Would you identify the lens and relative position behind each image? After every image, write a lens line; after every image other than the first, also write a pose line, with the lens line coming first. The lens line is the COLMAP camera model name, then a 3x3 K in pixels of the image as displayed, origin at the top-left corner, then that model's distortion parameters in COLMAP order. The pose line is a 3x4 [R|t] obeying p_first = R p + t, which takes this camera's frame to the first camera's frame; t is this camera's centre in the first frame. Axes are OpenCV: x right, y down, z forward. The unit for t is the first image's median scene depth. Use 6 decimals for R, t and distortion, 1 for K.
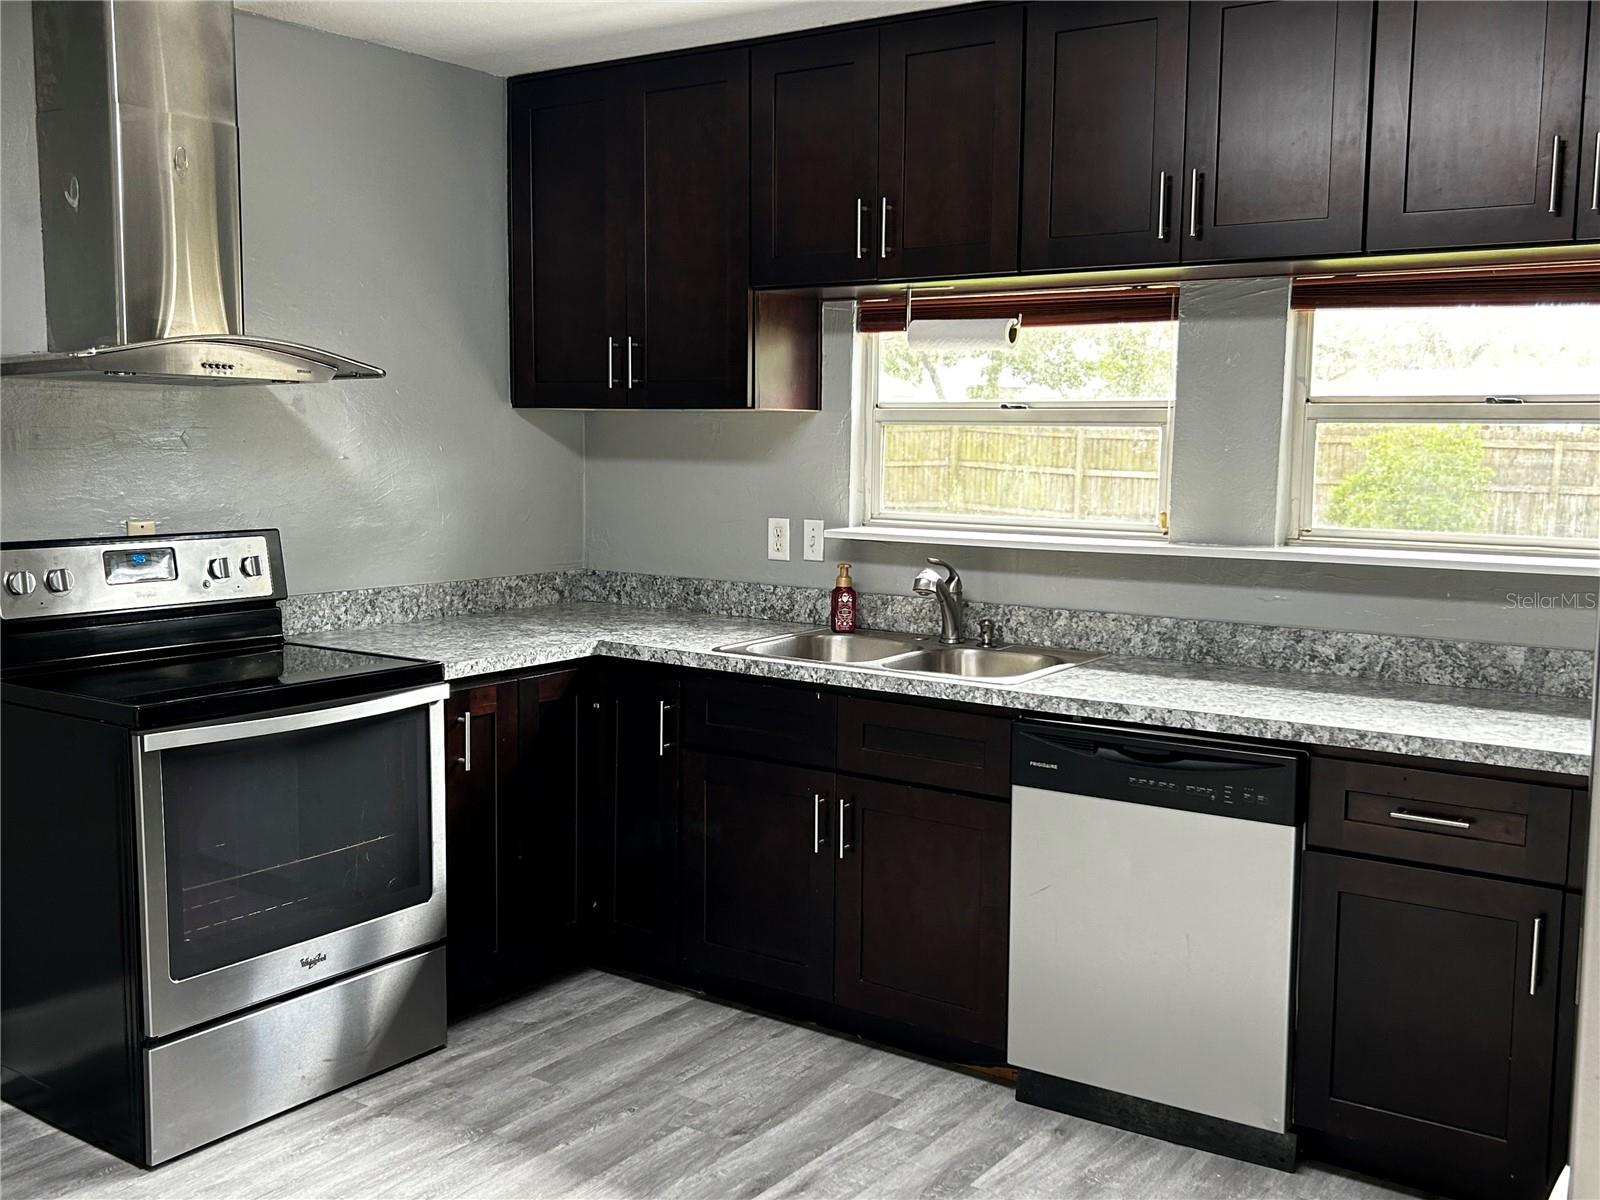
lens RADIAL K [[1558.4, 0, 796.7], [0, 1558.4, 610.4], [0, 0, 1]] dist [0.072379, -0.112446]
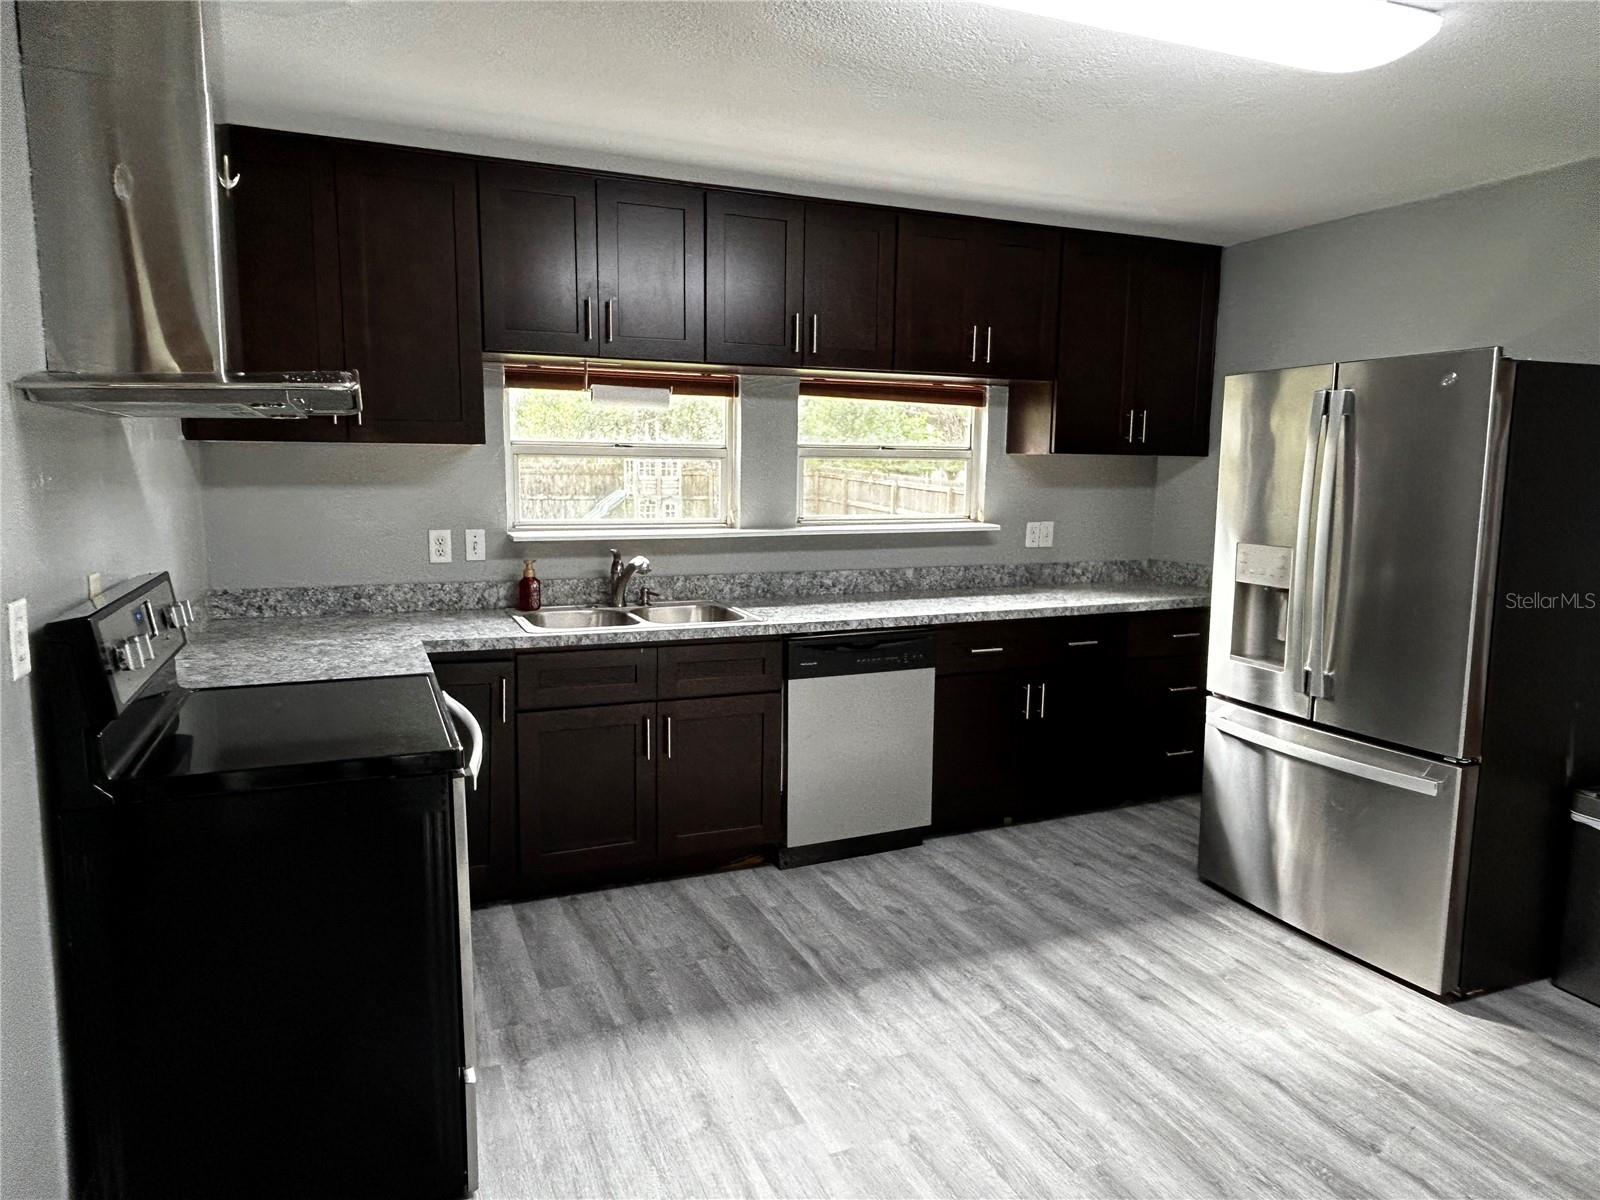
lens RADIAL K [[1011.0, 0, 794.5], [0, 1011.0, 598.5], [0, 0, 1]] dist [-0.001034, -0.000606]
pose [[0.529466, -0.117071, 0.840215, -0.654471], [0.091217, 0.992546, 0.080814, -0.051883], [-0.843413, 0.033854, 0.536198, 0.373372]]
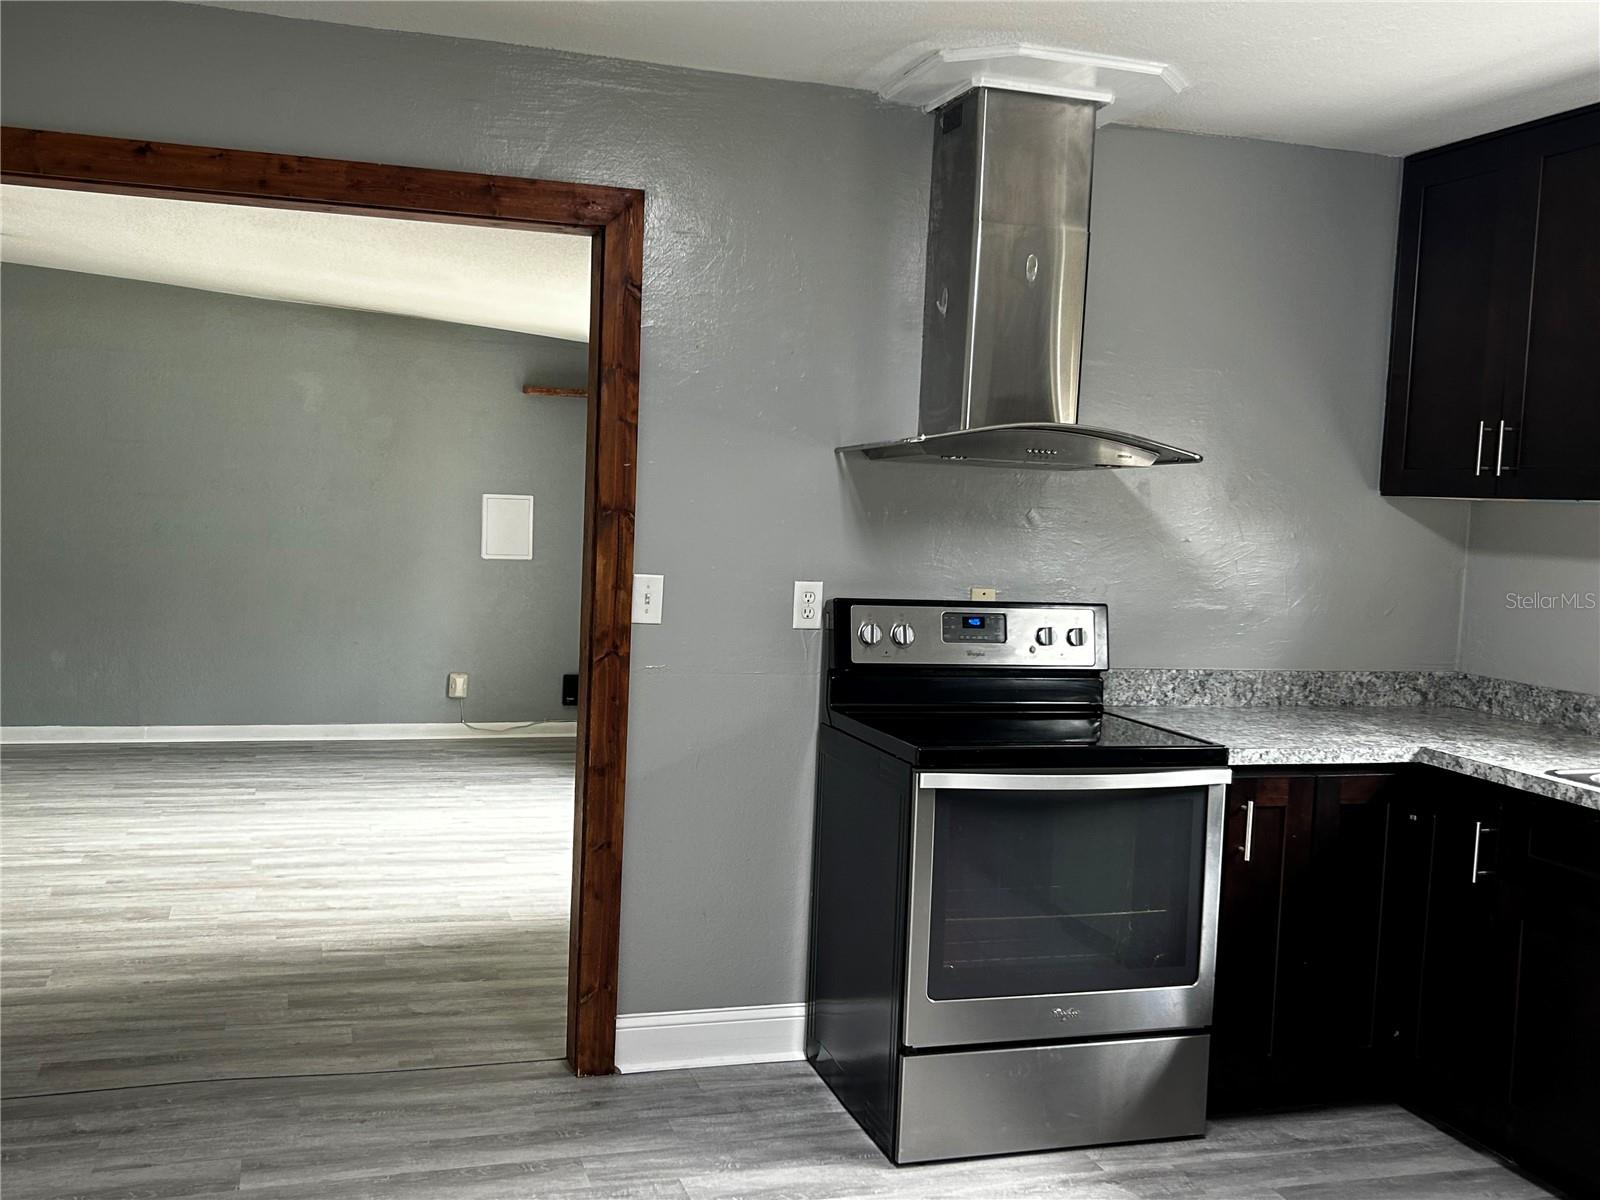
lens RADIAL K [[1558.4, 0, 796.7], [0, 1558.4, 610.4], [0, 0, 1]] dist [0.072379, -0.112446]
pose [[0.796413, 0.067404, -0.600985, 0.140768], [-0.101357, 0.994590, -0.022767, -0.002532], [0.596199, 0.079046, 0.798936, 0.032821]]
